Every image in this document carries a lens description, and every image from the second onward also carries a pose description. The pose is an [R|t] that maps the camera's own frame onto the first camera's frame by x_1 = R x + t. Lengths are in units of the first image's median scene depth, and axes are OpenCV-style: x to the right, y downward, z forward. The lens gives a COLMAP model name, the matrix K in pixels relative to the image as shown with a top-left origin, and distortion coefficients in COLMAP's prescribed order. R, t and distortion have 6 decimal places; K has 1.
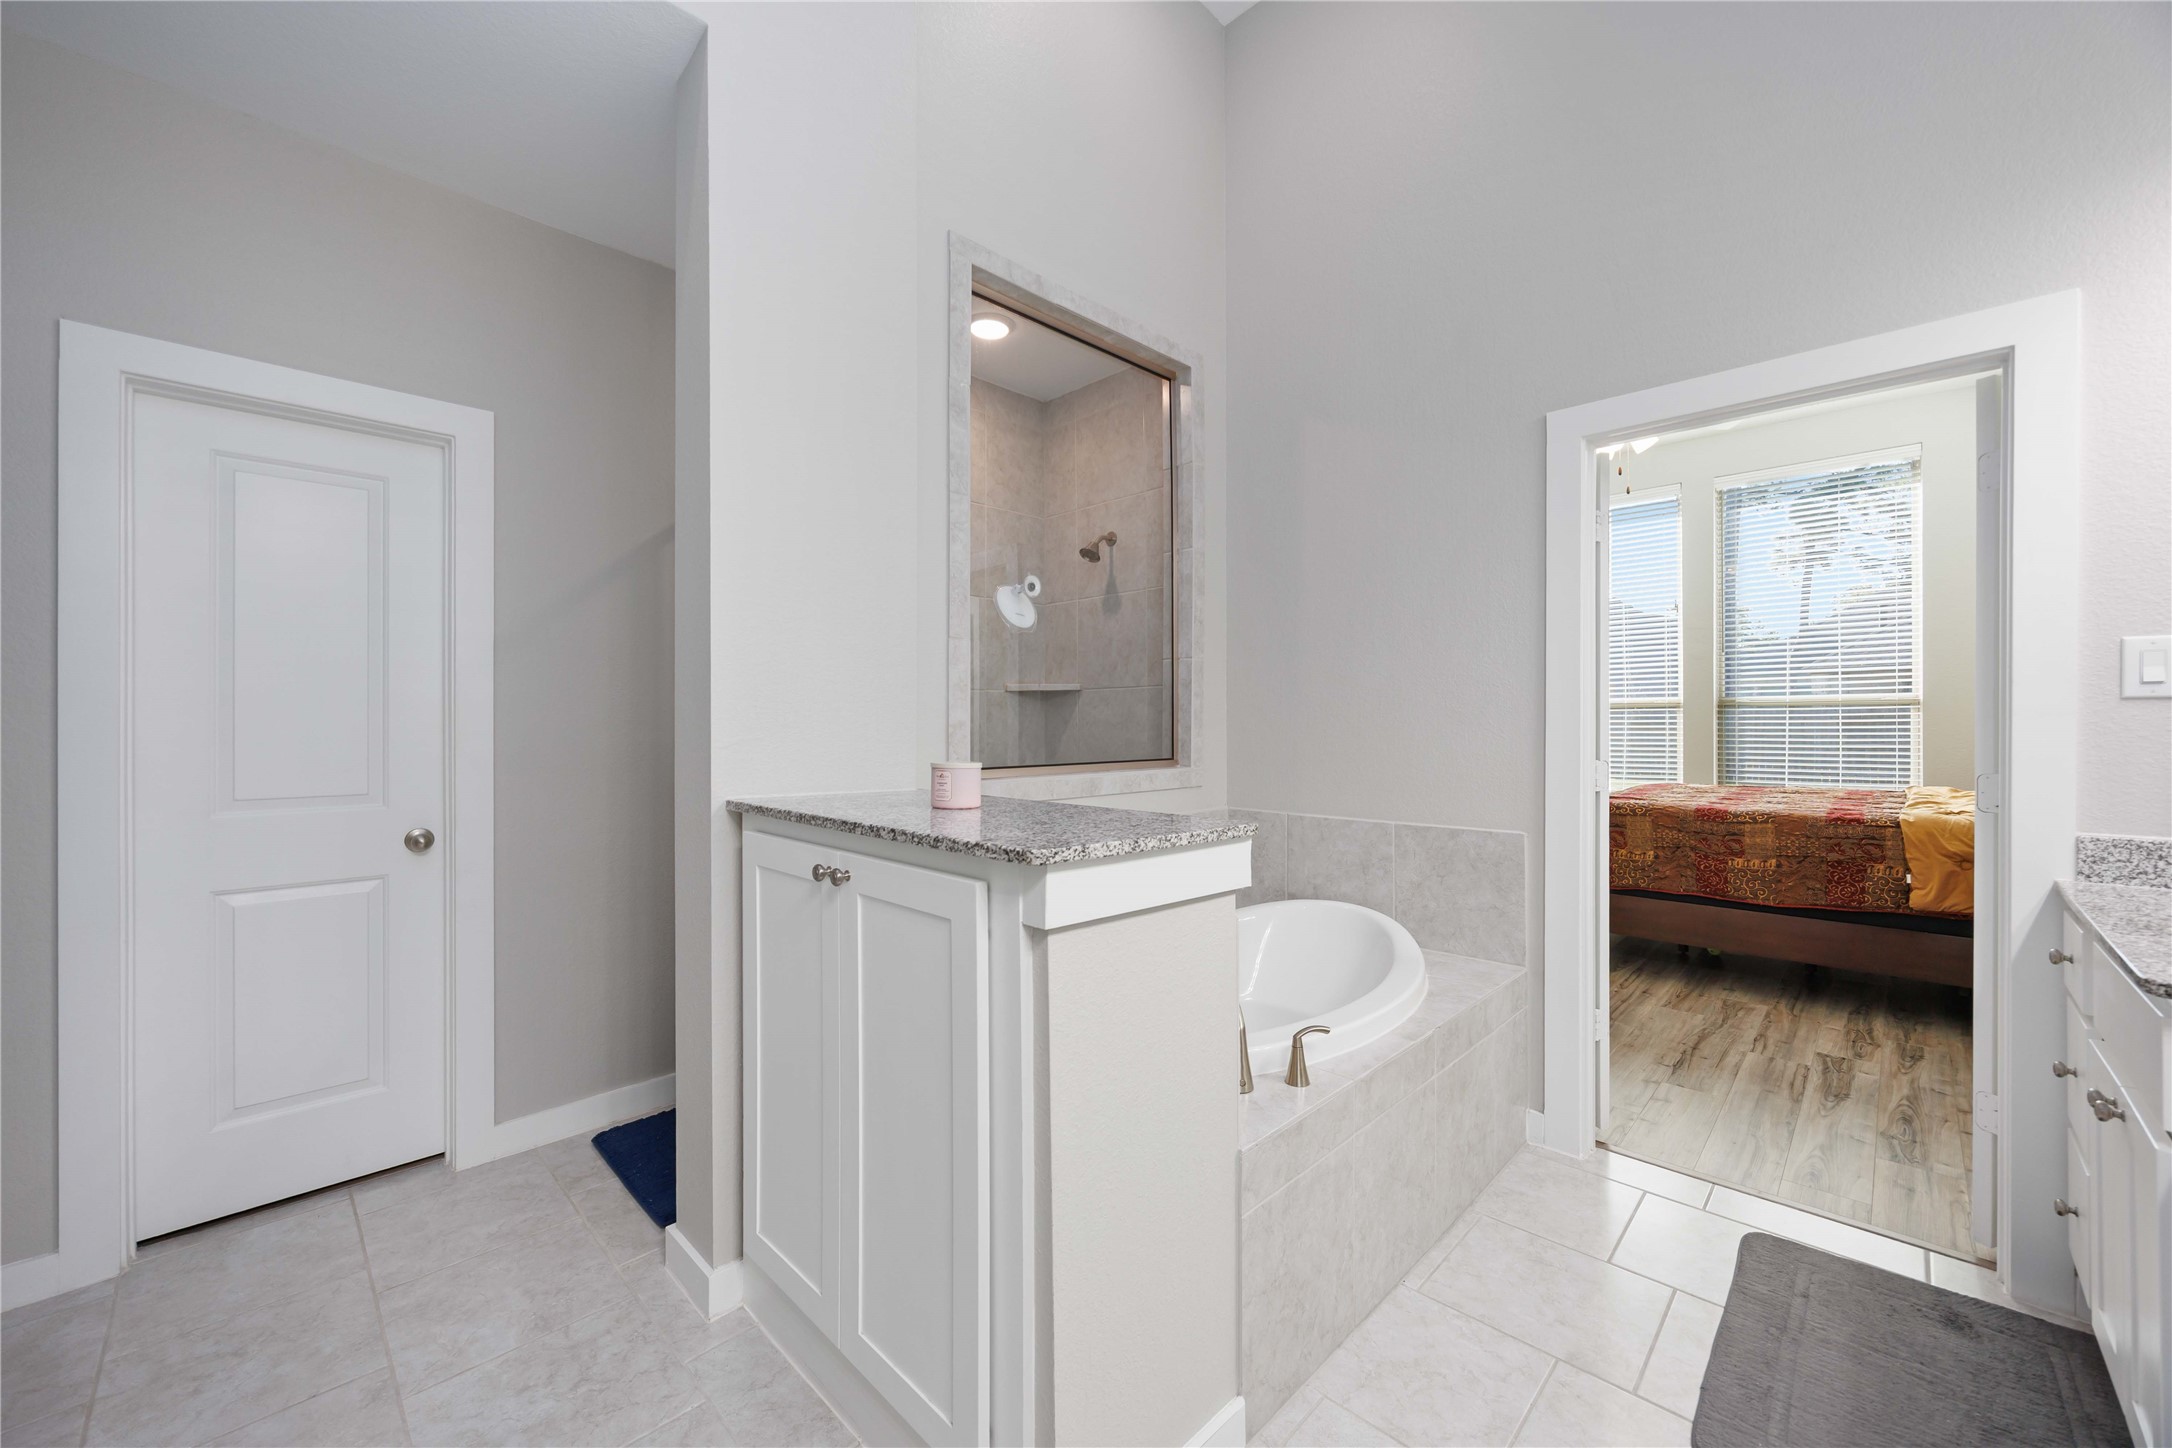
lens RADIAL K [[842.9, 0, 1084.9], [0, 842.9, 715.7], [0, 0, 1]] dist [-0.000078, -0.000839]
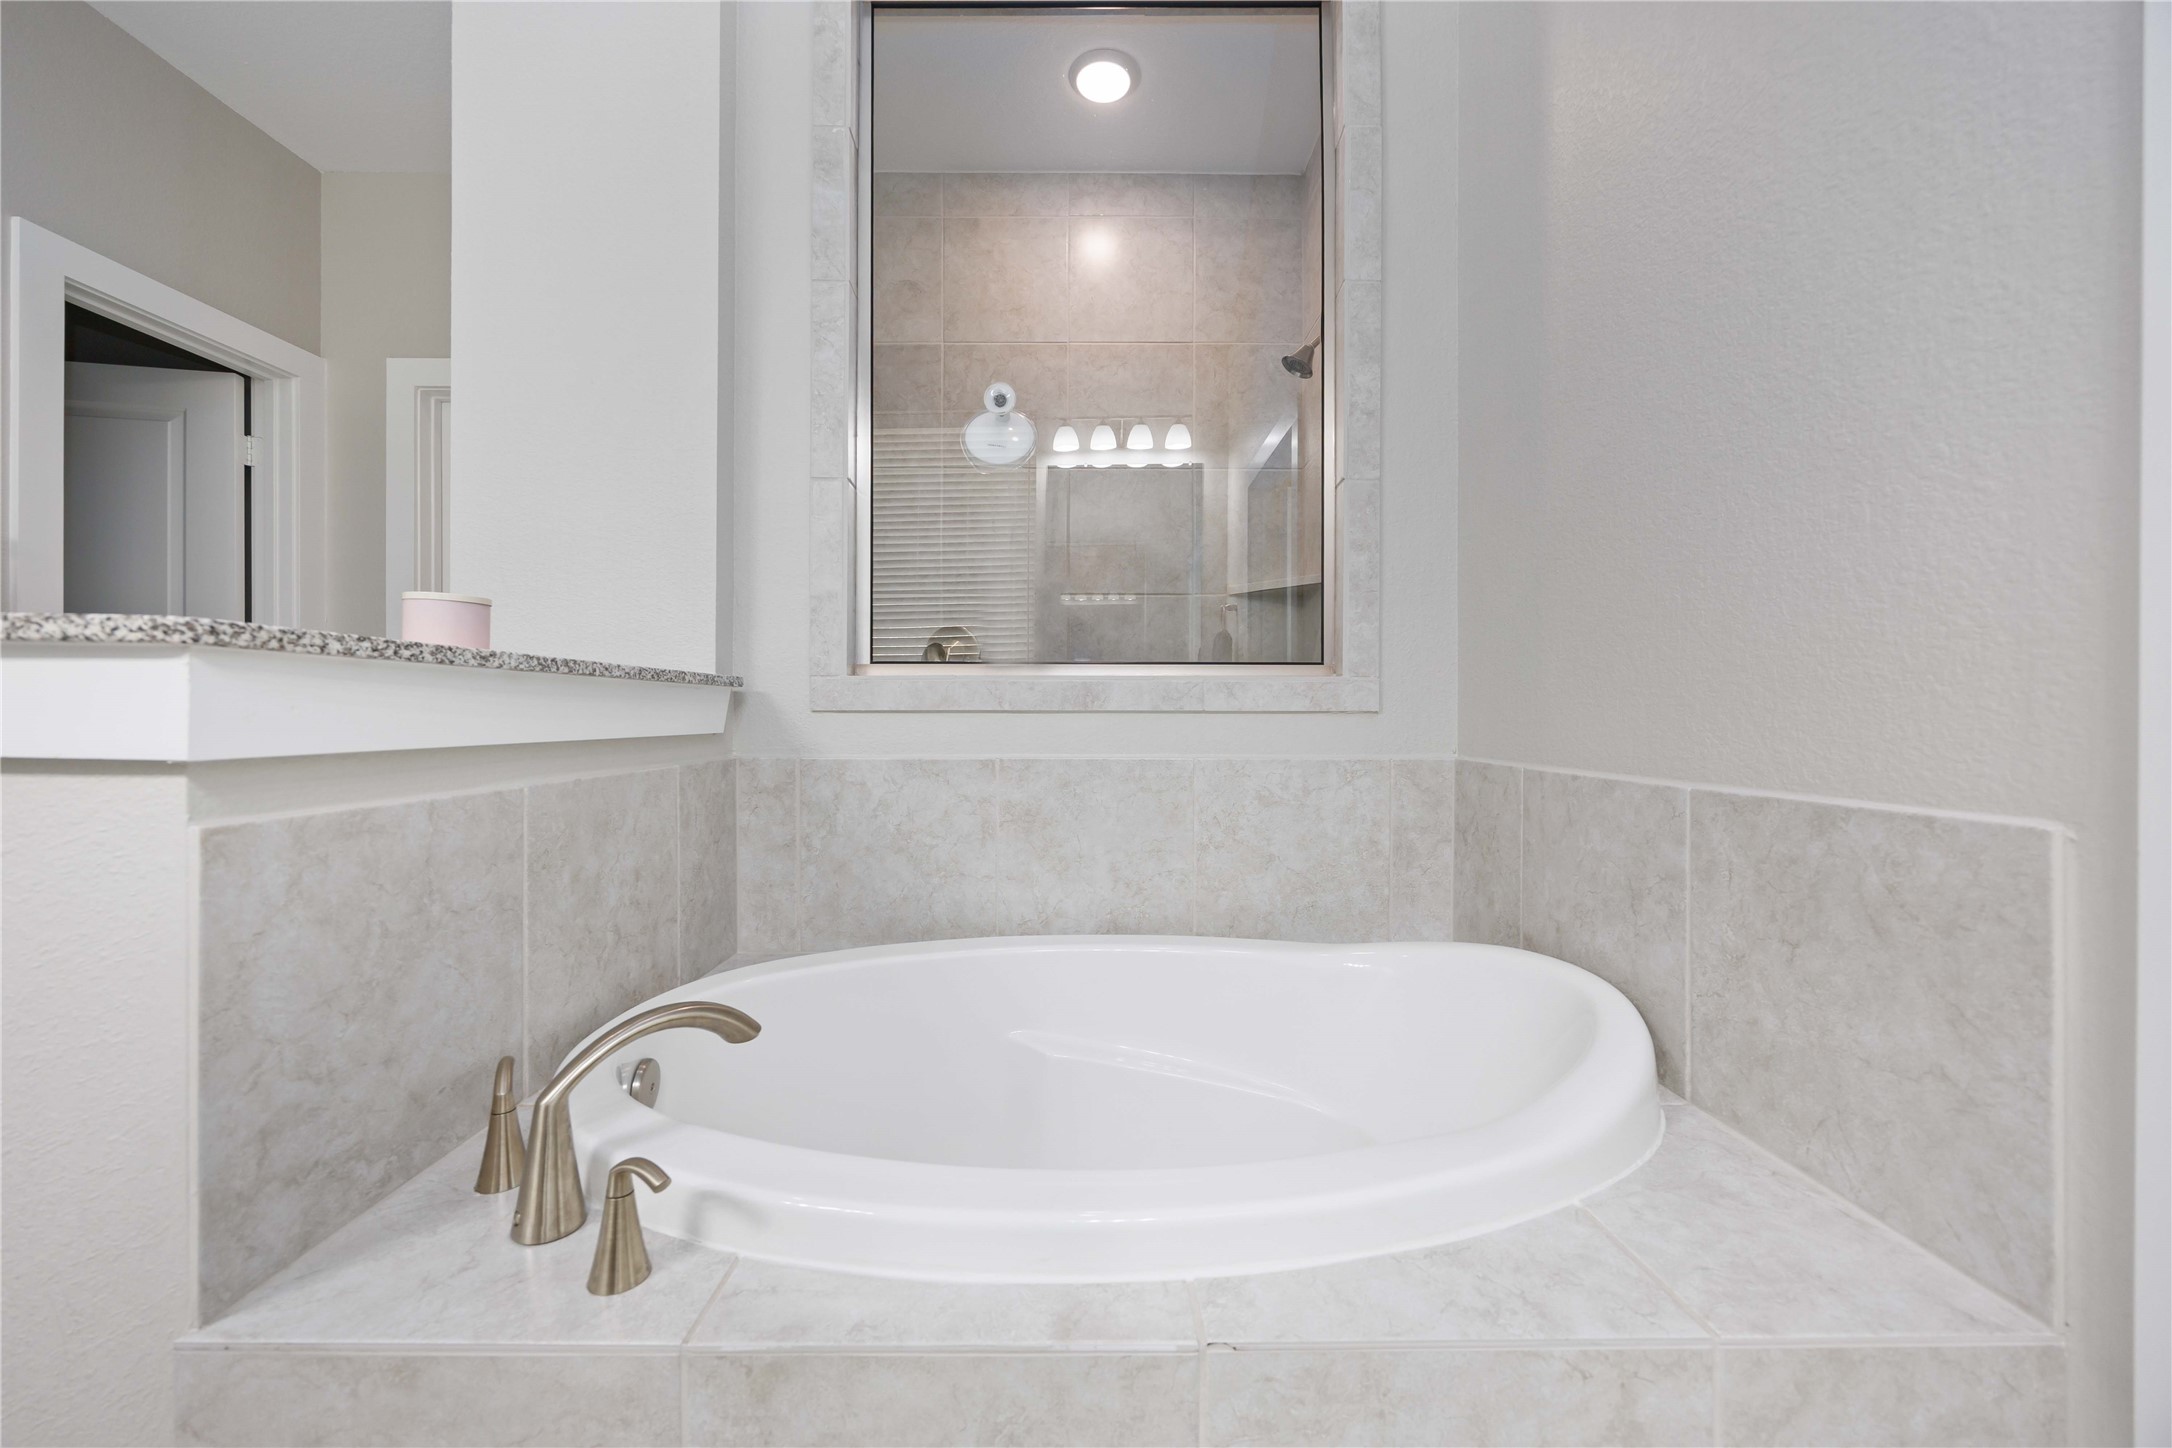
lens RADIAL K [[842.9, 0, 1084.9], [0, 842.9, 715.7], [0, 0, 1]] dist [-0.000078, -0.000839]
pose [[0.703367, 0.005212, -0.710808, 0.440823], [0.001017, 0.999965, 0.008339, 0.090620], [0.710826, -0.006588, 0.703337, 0.530783]]
